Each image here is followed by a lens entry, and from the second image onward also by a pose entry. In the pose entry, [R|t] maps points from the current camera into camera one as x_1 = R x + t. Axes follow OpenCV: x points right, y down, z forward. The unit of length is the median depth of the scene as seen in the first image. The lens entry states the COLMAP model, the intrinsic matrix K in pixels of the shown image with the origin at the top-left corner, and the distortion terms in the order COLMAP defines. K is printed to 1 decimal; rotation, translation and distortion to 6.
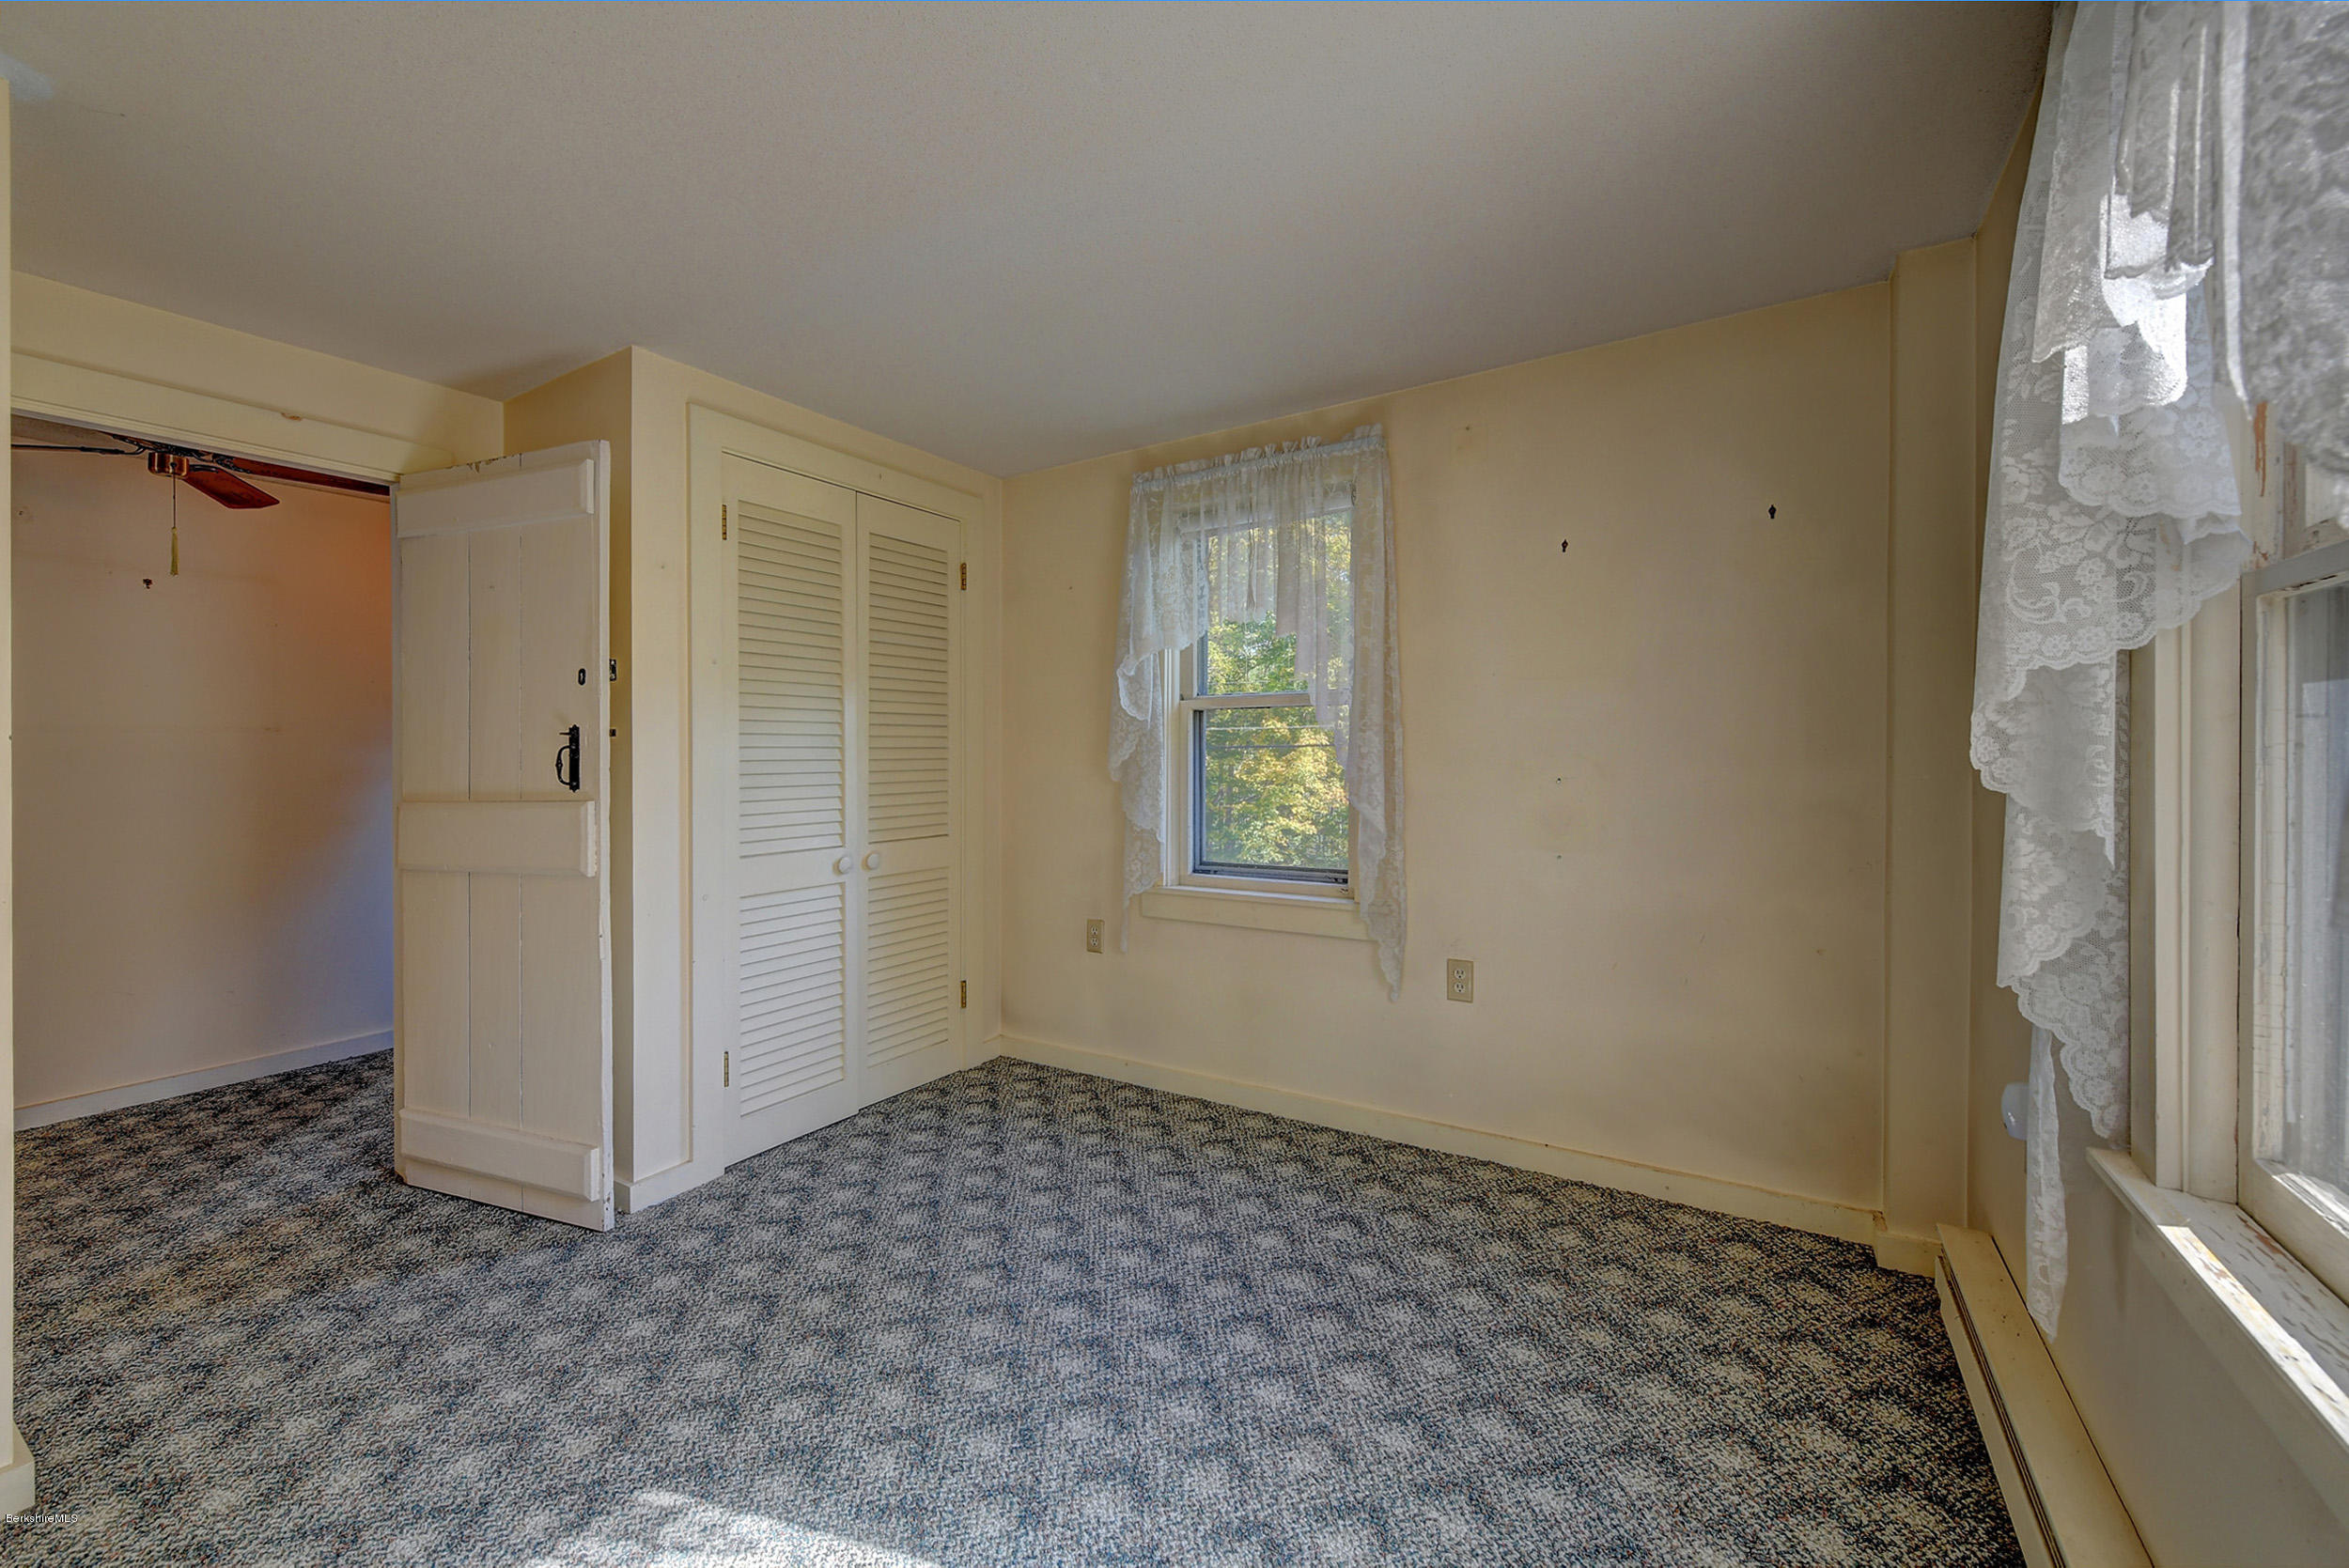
lens RADIAL K [[949.8, 0, 1176.4], [0, 949.8, 766.6], [0, 0, 1]] dist [0.001580, -0.001090]
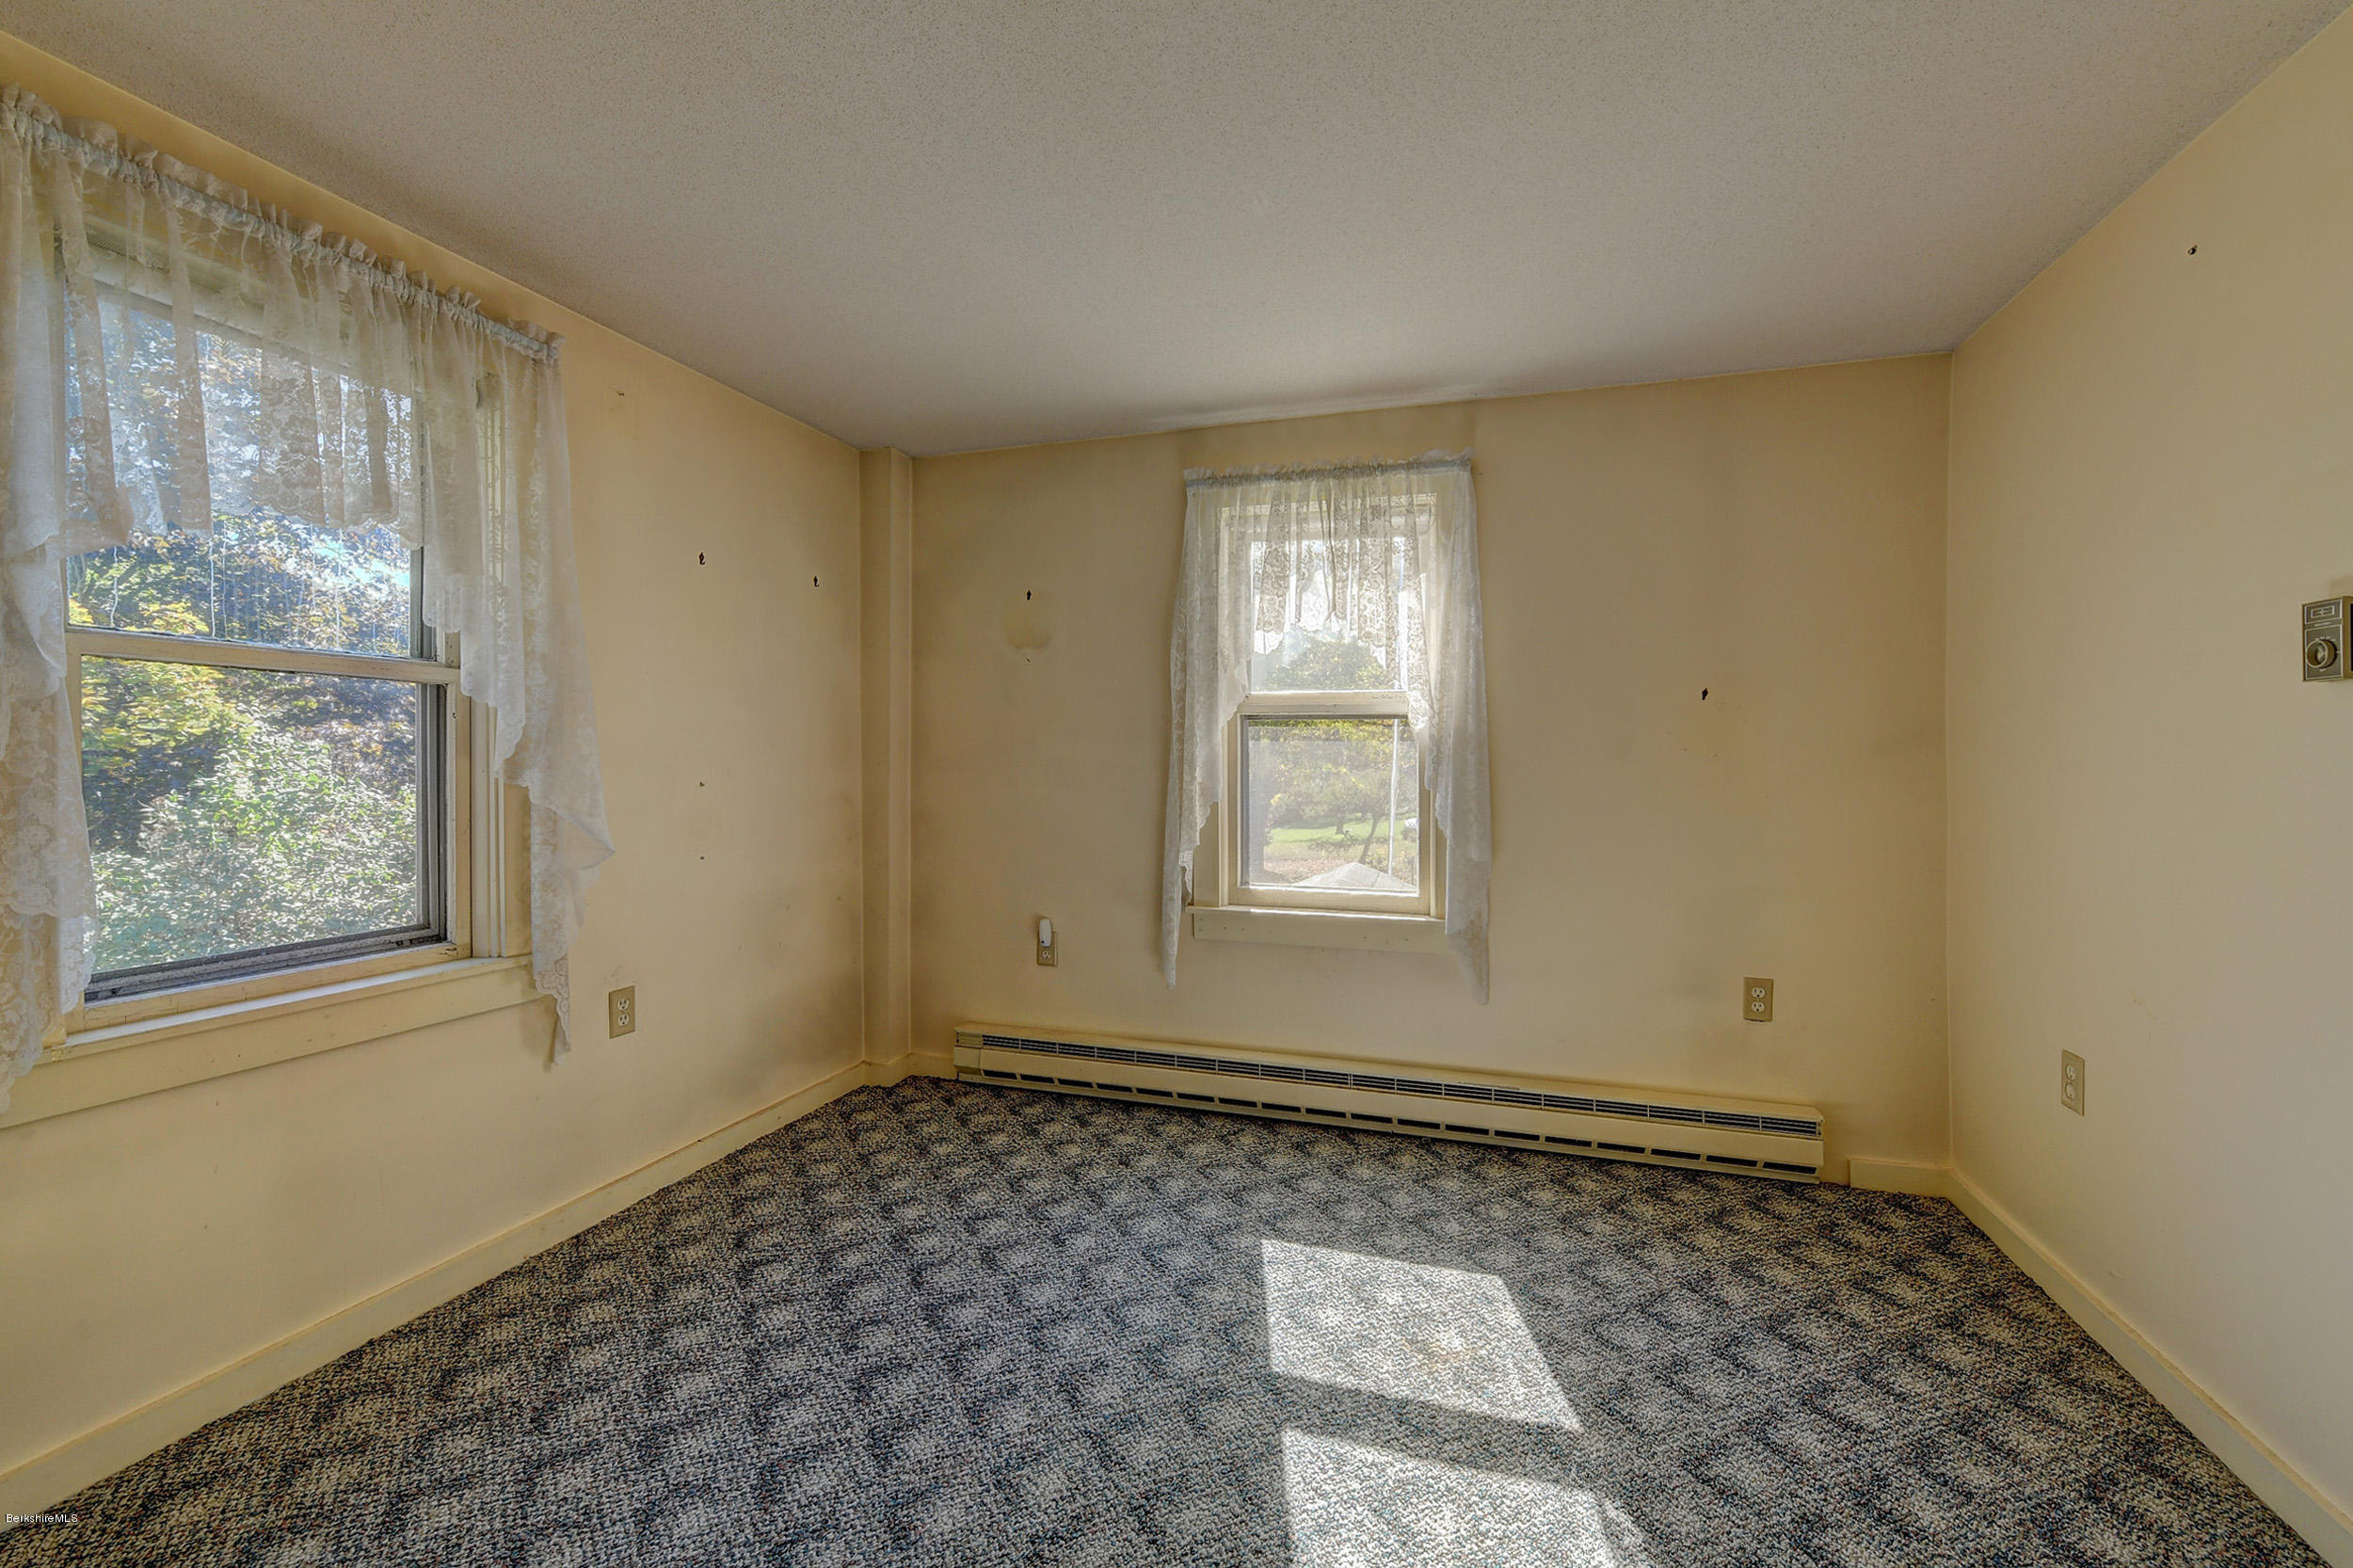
lens RADIAL K [[951.5, 0, 1180.2], [0, 951.5, 778.4], [0, 0, 1]] dist [0.001580, -0.001090]
pose [[-0.255014, -0.011240, 0.966872, -0.844983], [0.007790, 0.999876, 0.013679, -0.002372], [-0.966906, 0.011020, -0.254895, 0.874155]]
